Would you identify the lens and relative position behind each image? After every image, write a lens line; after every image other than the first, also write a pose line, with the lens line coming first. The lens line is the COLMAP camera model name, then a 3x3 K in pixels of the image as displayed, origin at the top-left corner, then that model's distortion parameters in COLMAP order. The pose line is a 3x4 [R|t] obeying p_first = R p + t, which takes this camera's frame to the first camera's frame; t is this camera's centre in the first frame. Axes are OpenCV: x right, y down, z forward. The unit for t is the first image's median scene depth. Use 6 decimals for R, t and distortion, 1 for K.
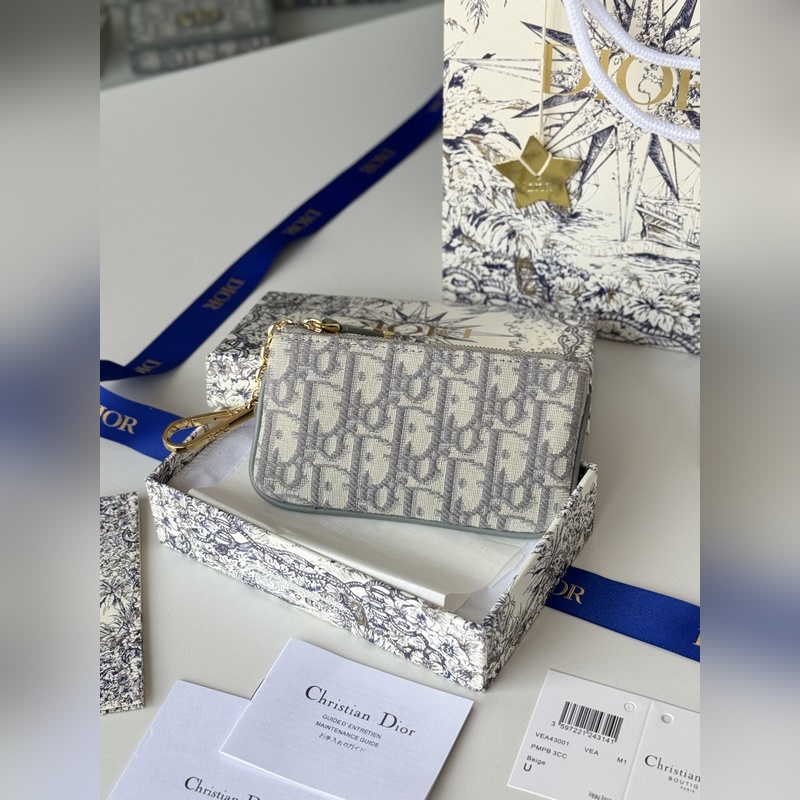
lens RADIAL K [[1358.2, 0, 400.0], [0, 1358.2, 400.0], [0, 0, 1]] dist [0.190555, -0.356775]
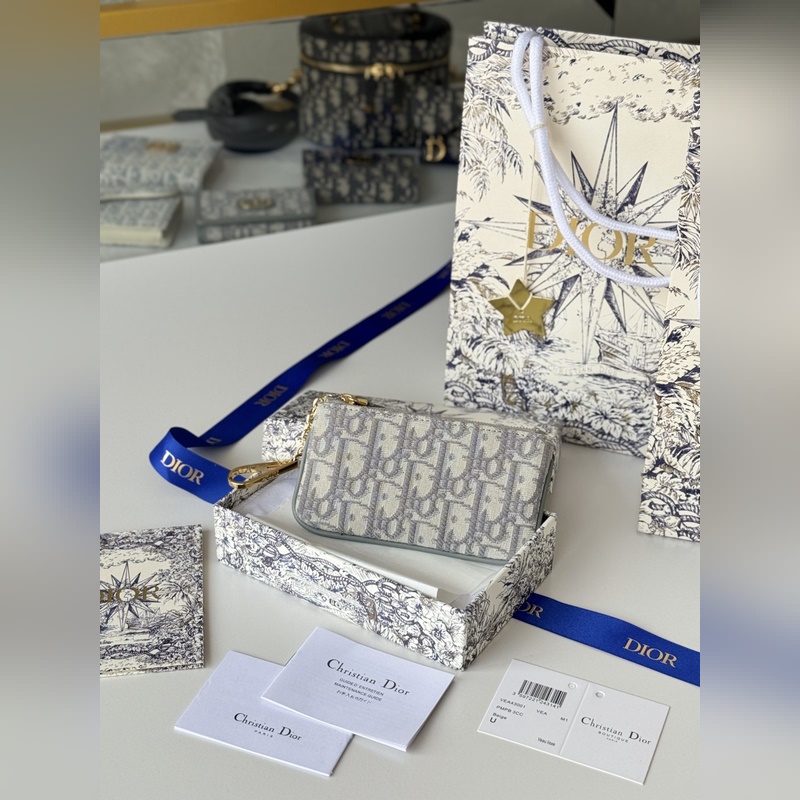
lens RADIAL K [[1358.2, 0, 400.0], [0, 1358.2, 400.0], [0, 0, 1]] dist [0.190555, -0.356775]
pose [[0.998124, 0.061051, 0.004592, -0.017348], [-0.059335, 0.983090, -0.173246, 0.157487], [-0.015091, 0.172649, 0.984868, -0.282375]]
